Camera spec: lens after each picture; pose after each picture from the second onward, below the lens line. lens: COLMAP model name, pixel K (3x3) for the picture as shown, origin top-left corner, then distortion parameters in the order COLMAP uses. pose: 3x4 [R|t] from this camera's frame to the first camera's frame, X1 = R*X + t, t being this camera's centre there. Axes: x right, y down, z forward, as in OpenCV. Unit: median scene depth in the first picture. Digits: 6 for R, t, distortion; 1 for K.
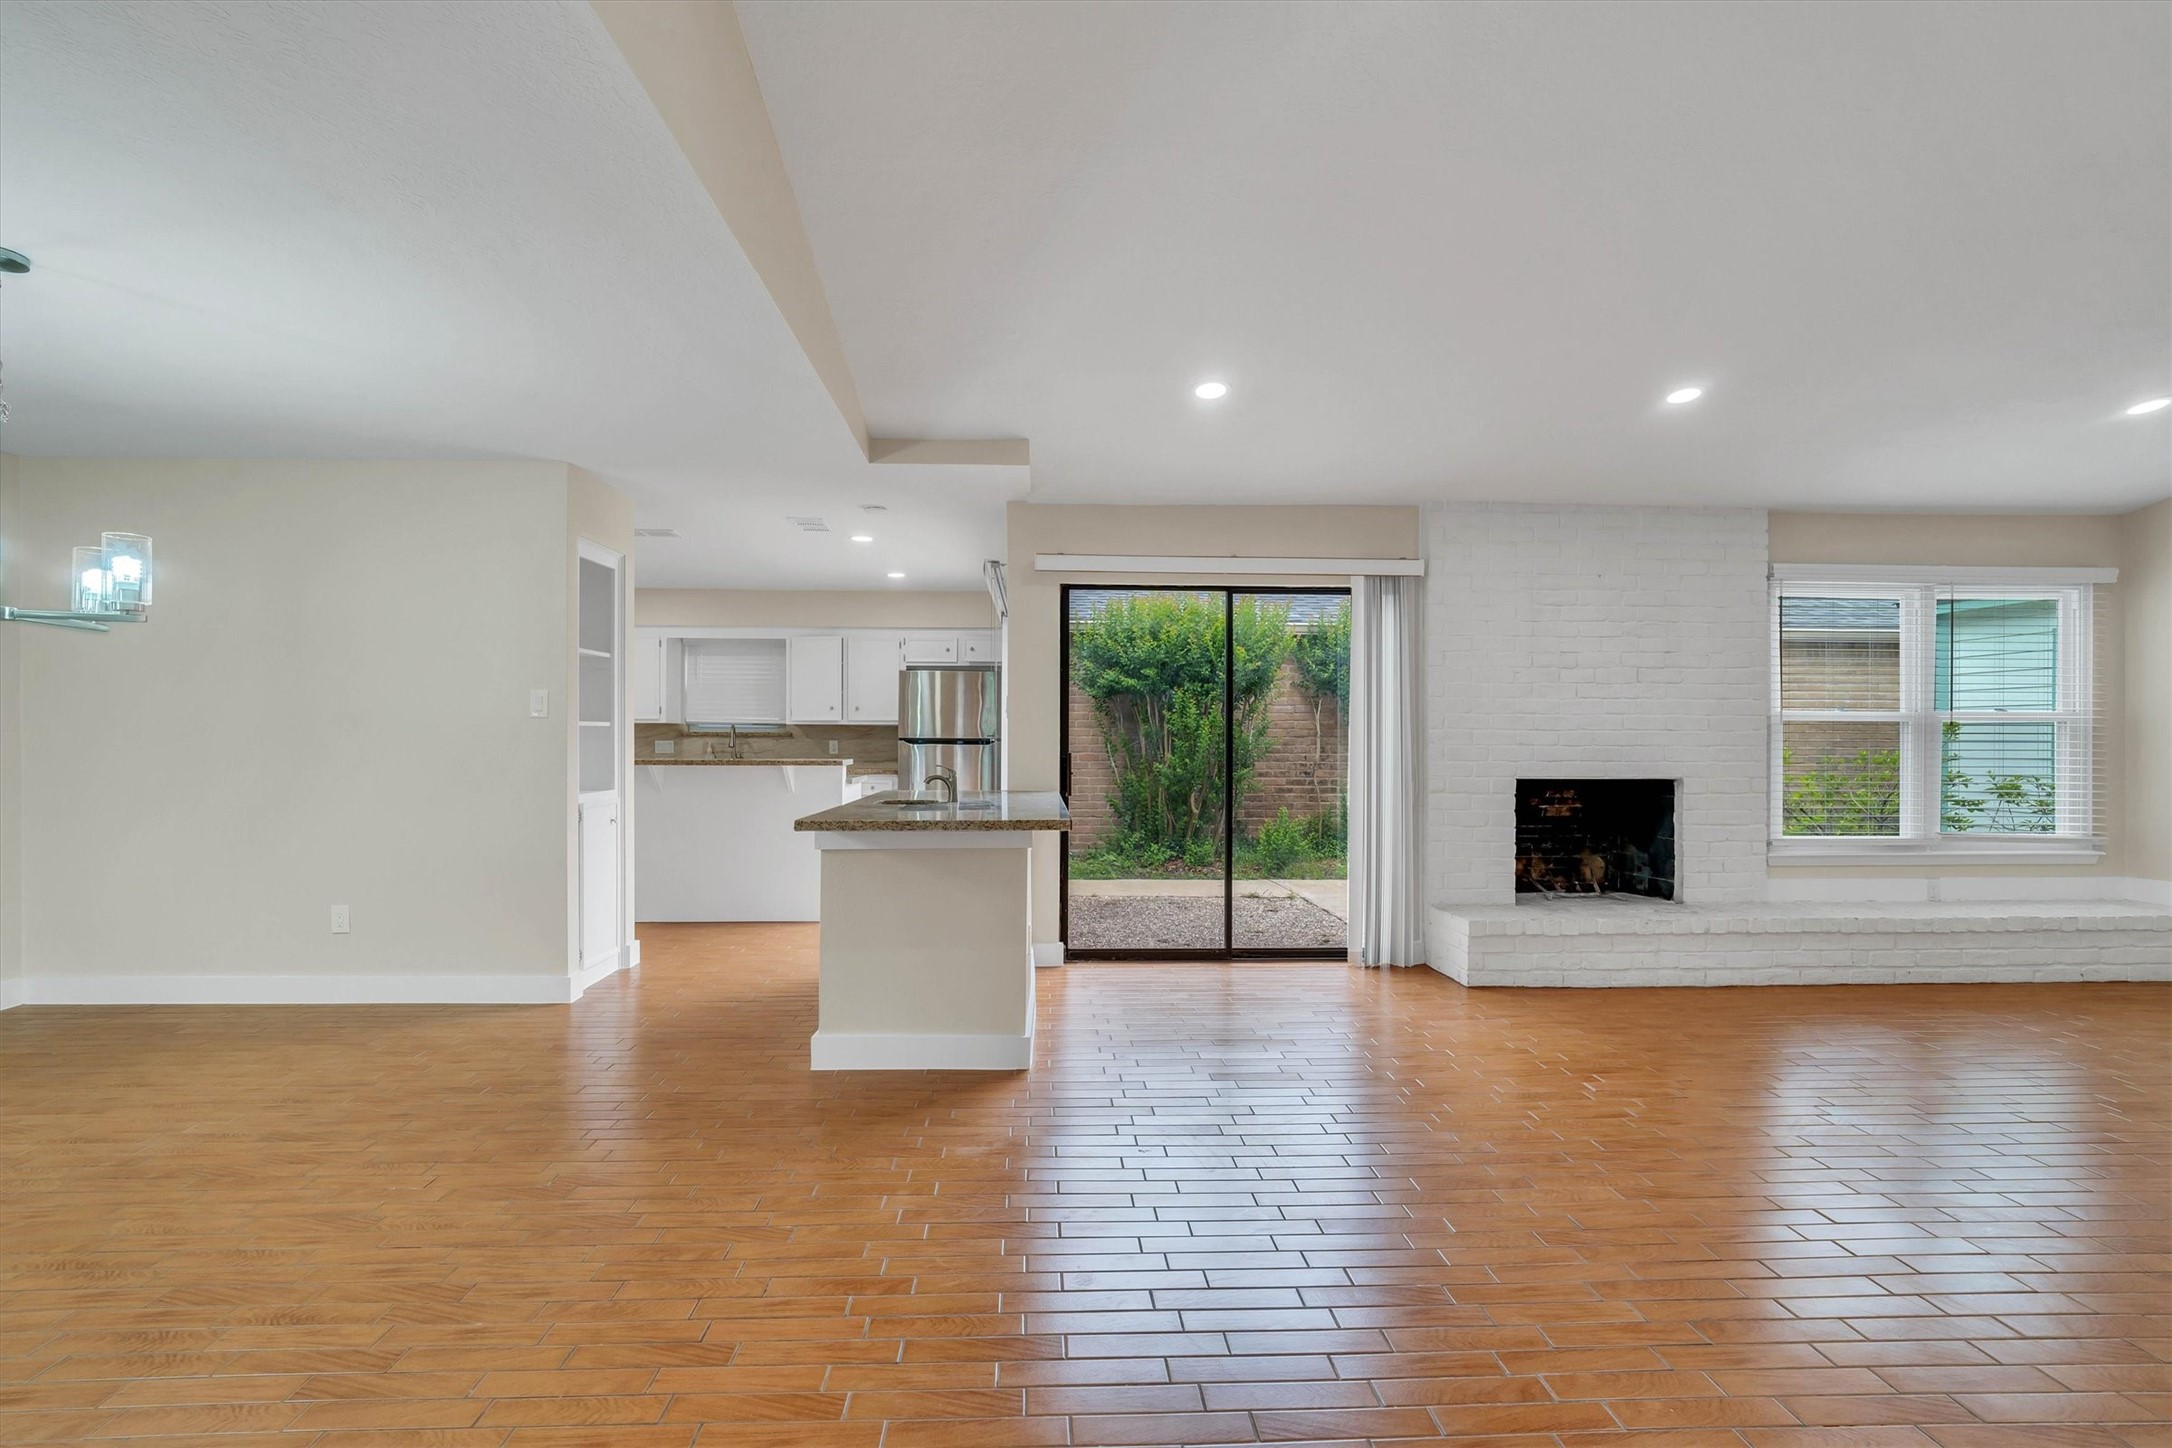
lens RADIAL K [[1014.9, 0, 1090.1], [0, 1014.9, 743.0], [0, 0, 1]] dist [-0.008688, -0.000062]
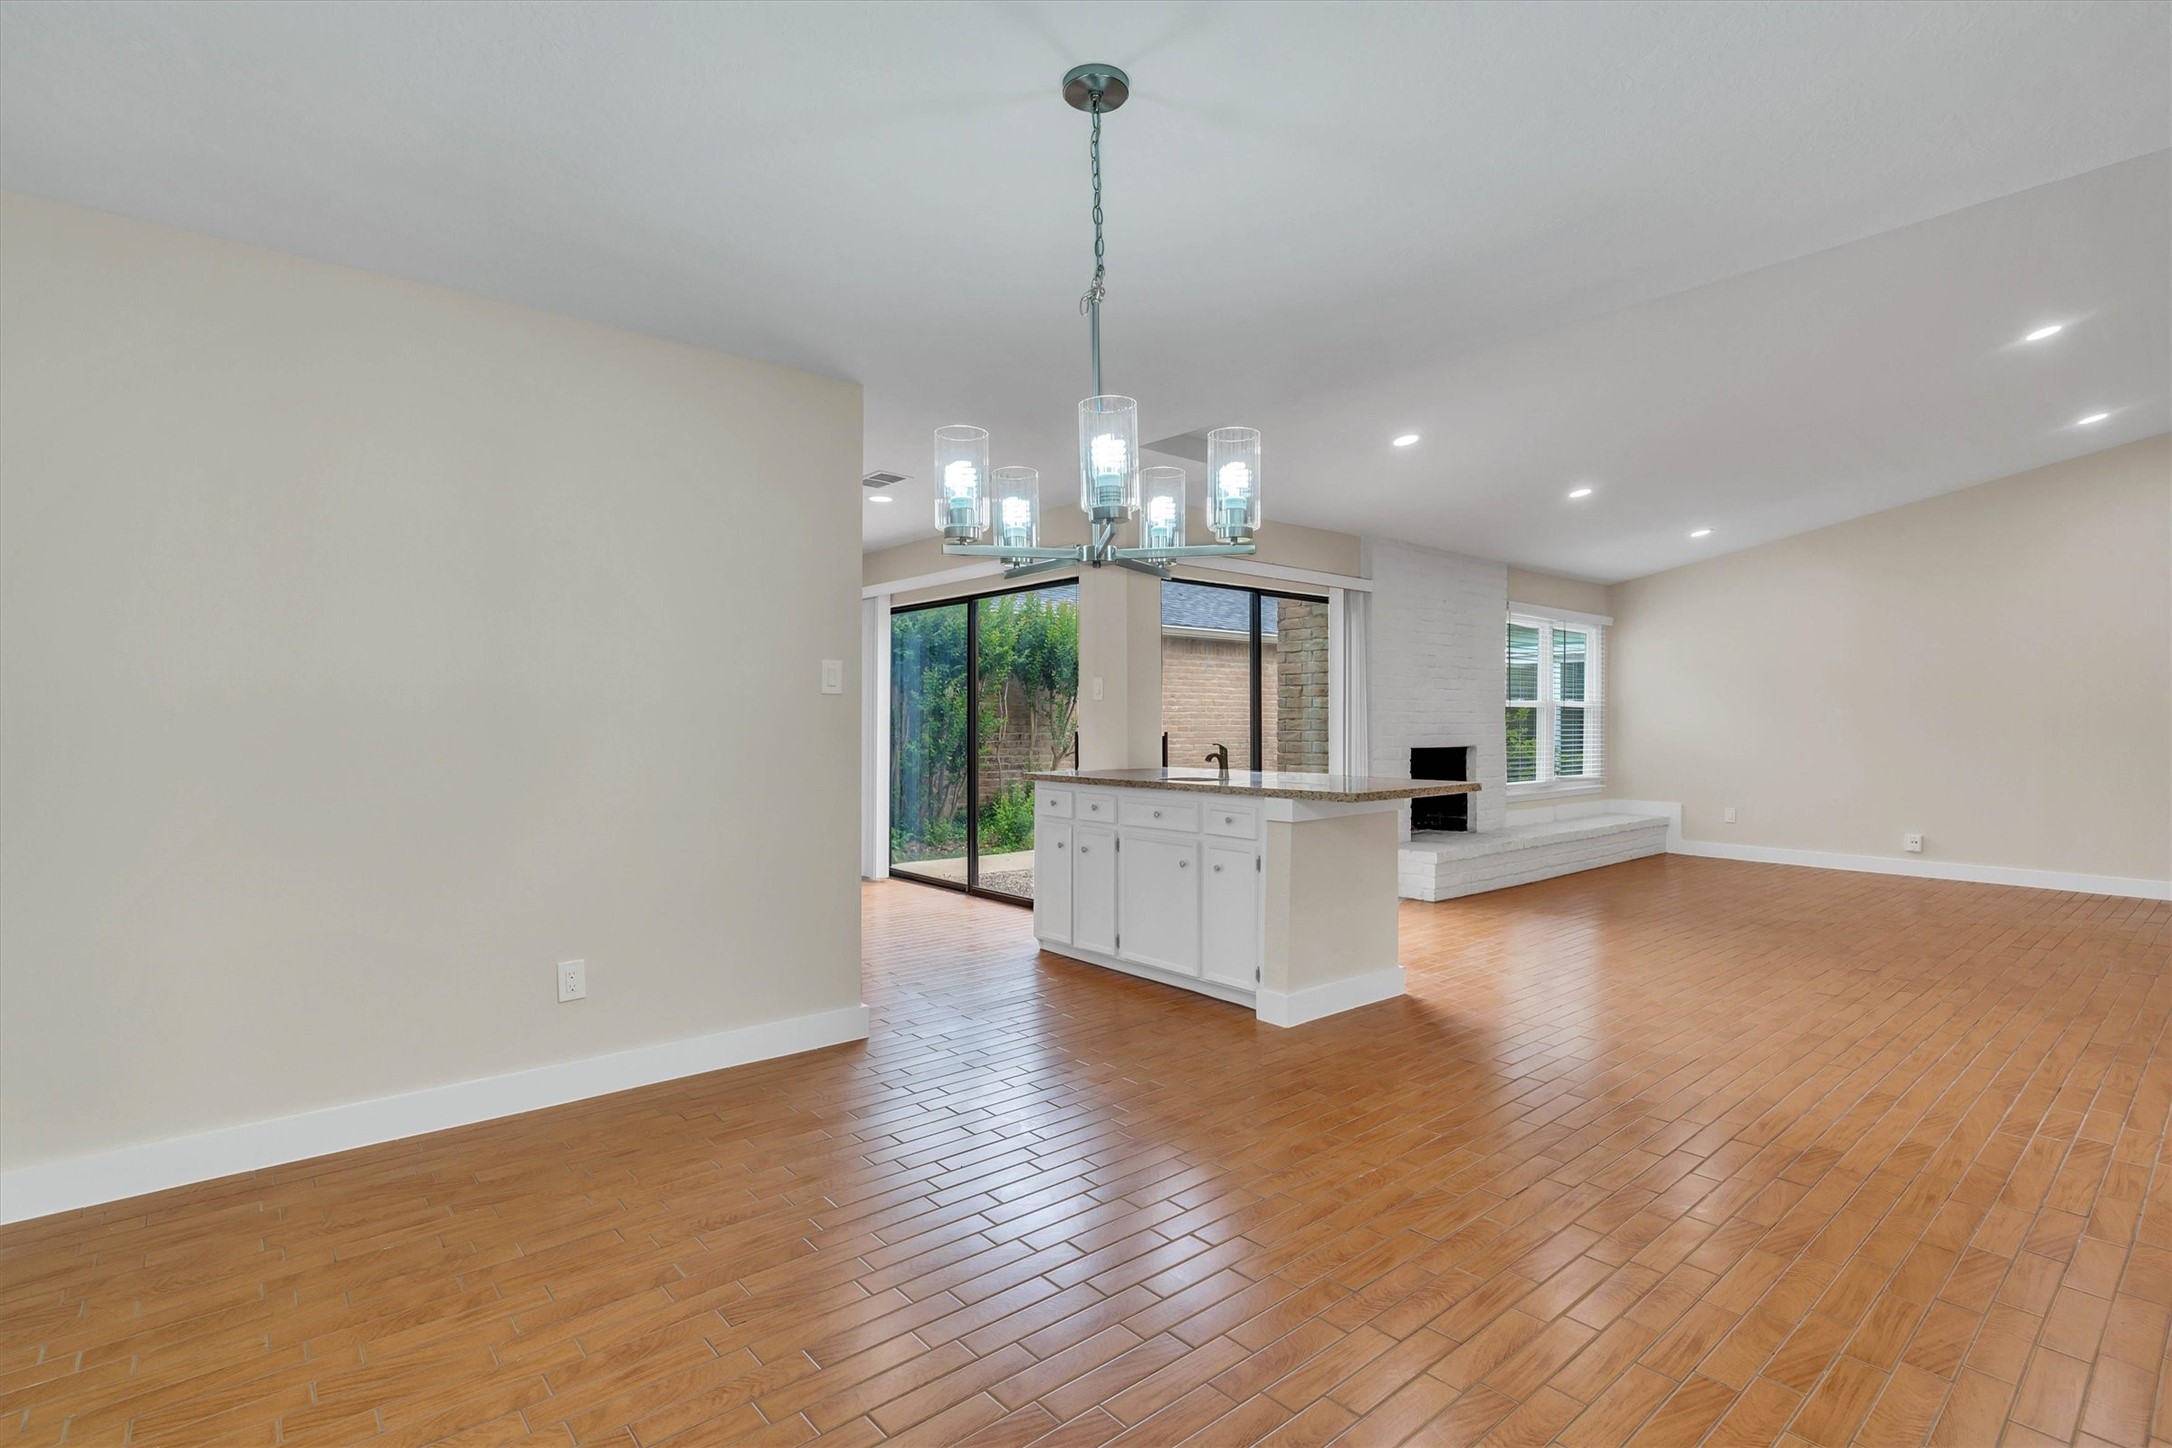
lens RADIAL K [[1028.9, 0, 1090.1], [0, 1028.9, 729.3], [0, 0, 1]] dist [-0.004116, 0.001546]
pose [[0.787215, -0.008431, 0.616622, -0.706859], [0.004895, 0.999960, 0.007422, -0.002187], [-0.616660, -0.002824, 0.787225, 0.172598]]
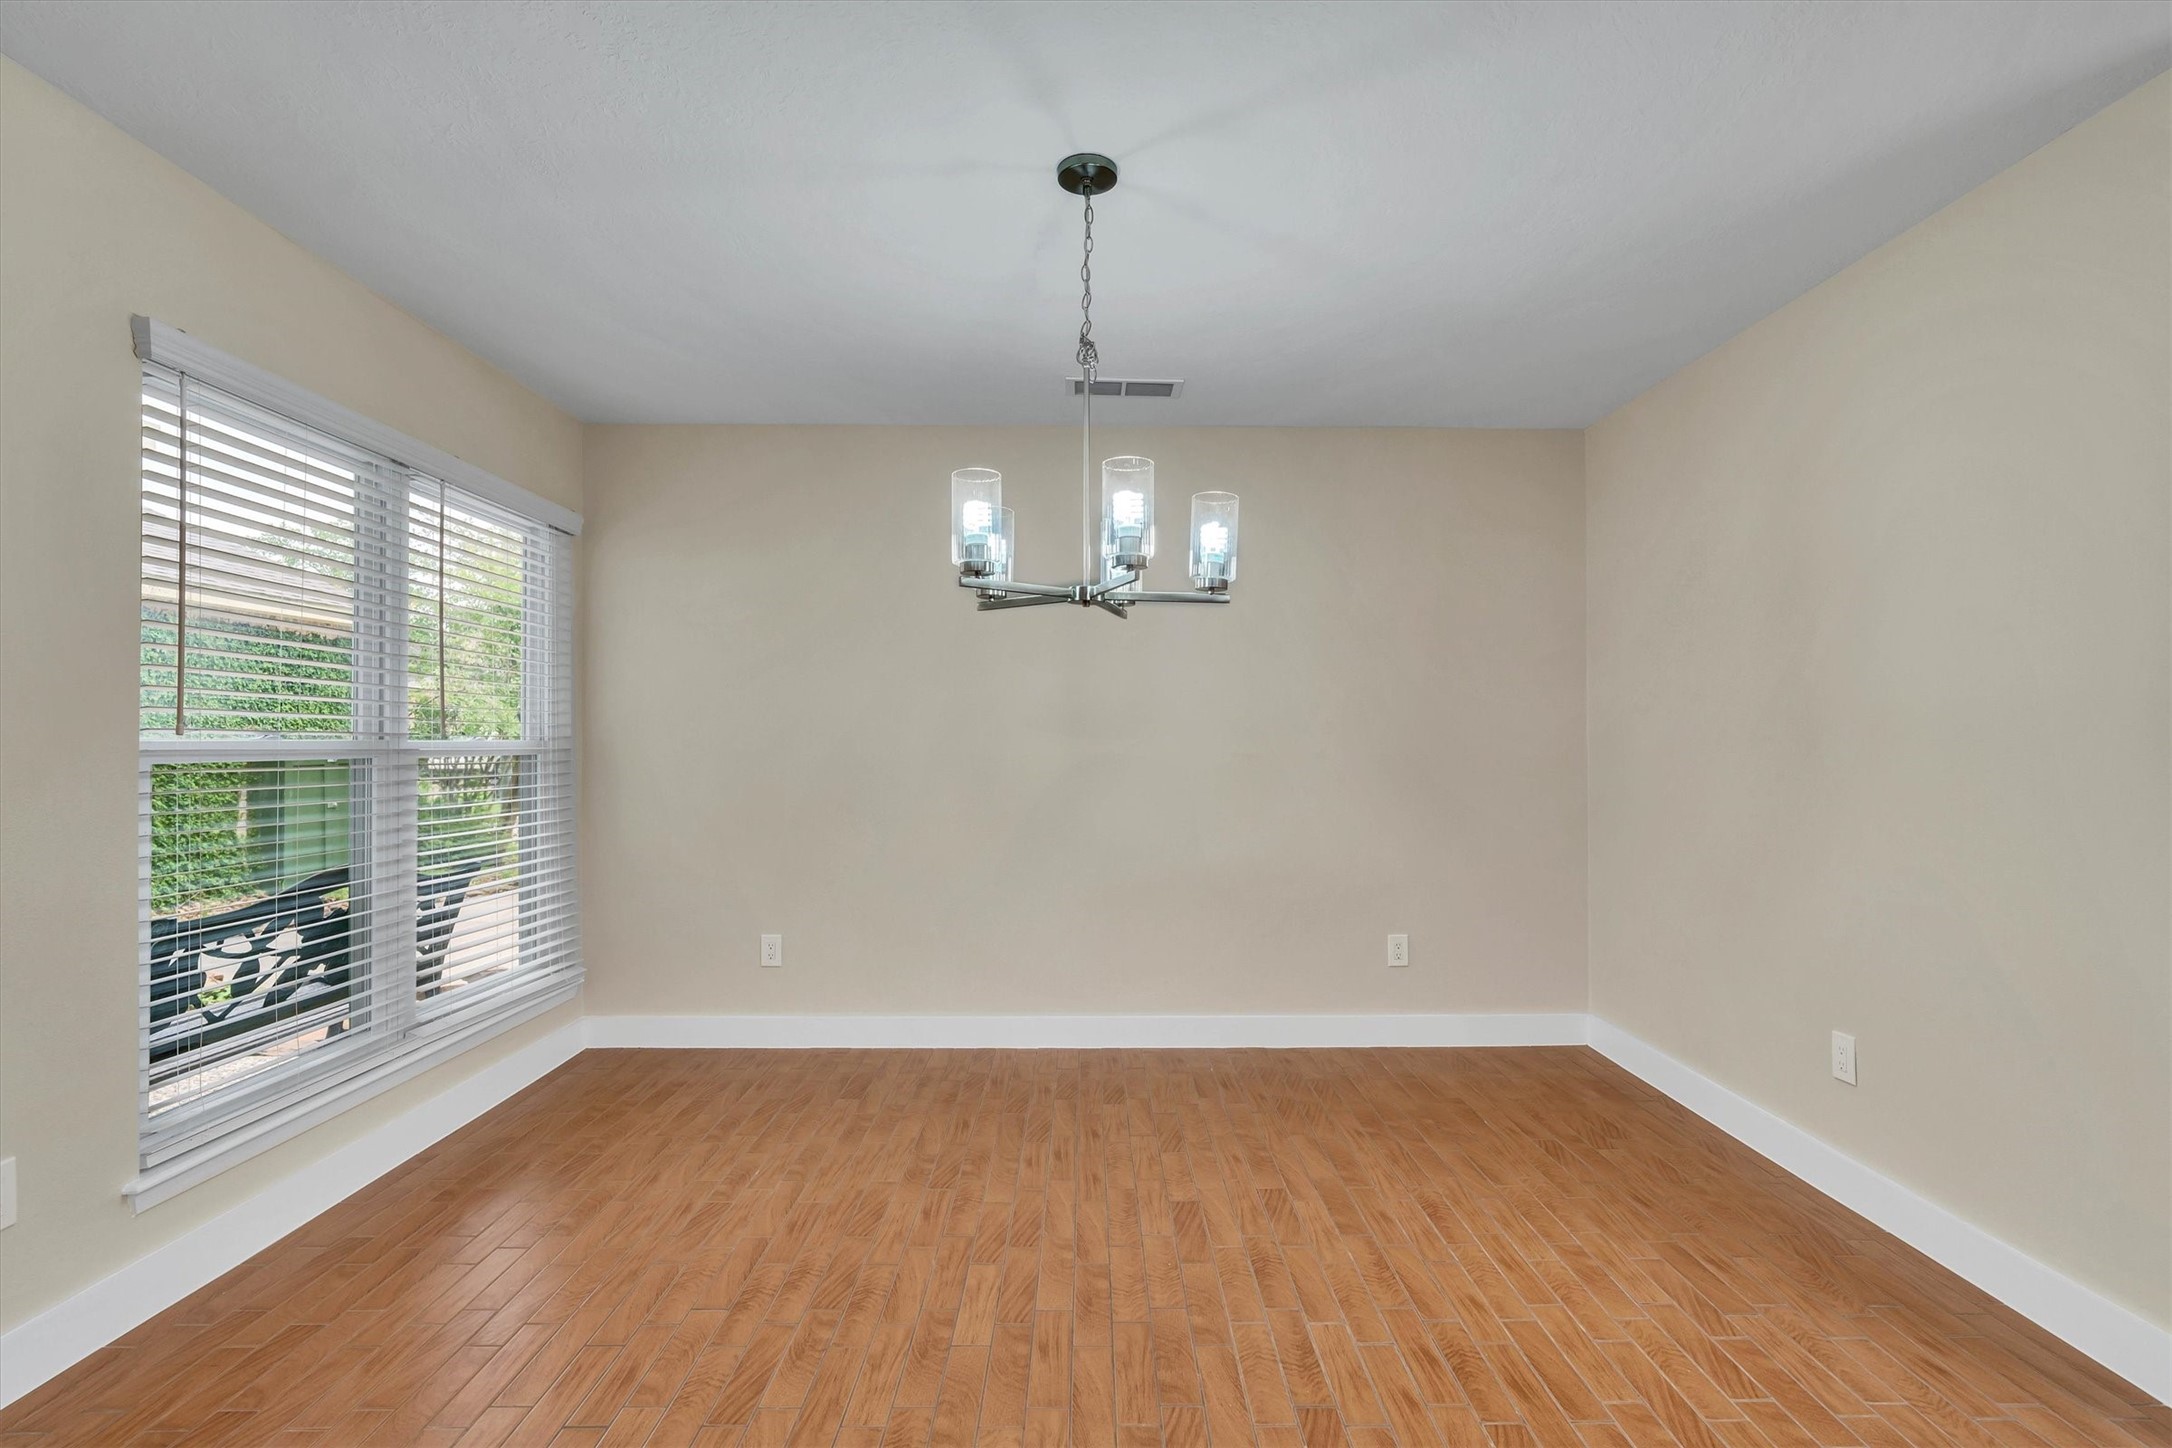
lens RADIAL K [[1028.9, 0, 1090.1], [0, 1028.9, 729.3], [0, 0, 1]] dist [-0.004116, 0.001546]
pose [[-0.039944, -0.014502, -0.999097, -0.102793], [-0.002580, 0.999893, -0.014410, -0.003165], [0.999199, 0.002002, -0.039977, 0.465284]]
